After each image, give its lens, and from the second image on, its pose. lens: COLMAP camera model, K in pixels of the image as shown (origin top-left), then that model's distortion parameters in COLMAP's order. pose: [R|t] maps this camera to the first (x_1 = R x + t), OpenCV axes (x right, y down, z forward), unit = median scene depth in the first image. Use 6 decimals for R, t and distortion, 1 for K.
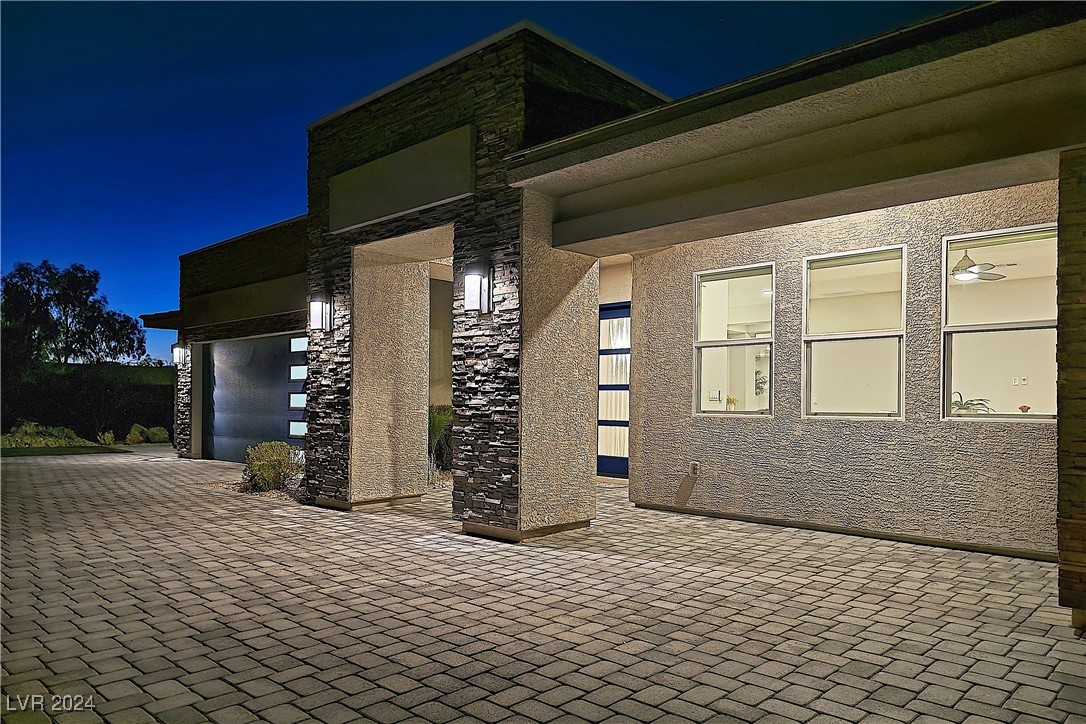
lens RADIAL K [[751.7, 0, 543.6], [0, 751.7, 367.9], [0, 0, 1]] dist [0.028220, -0.013257]
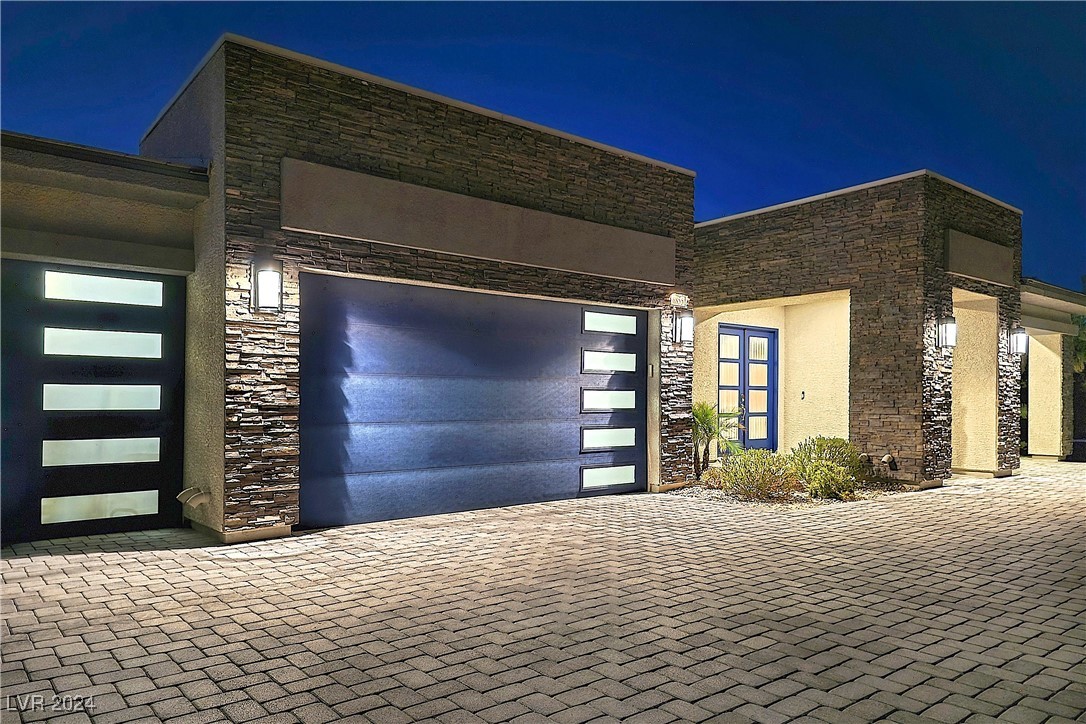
lens RADIAL K [[751.7, 0, 544.1], [0, 751.7, 361.4], [0, 0, 1]] dist [0.028220, -0.013257]
pose [[0.126505, 0.038717, 0.991210, -1.638320], [-0.052001, 0.998123, -0.032351, 0.051443], [-0.990602, -0.047451, 0.128281, 1.507503]]
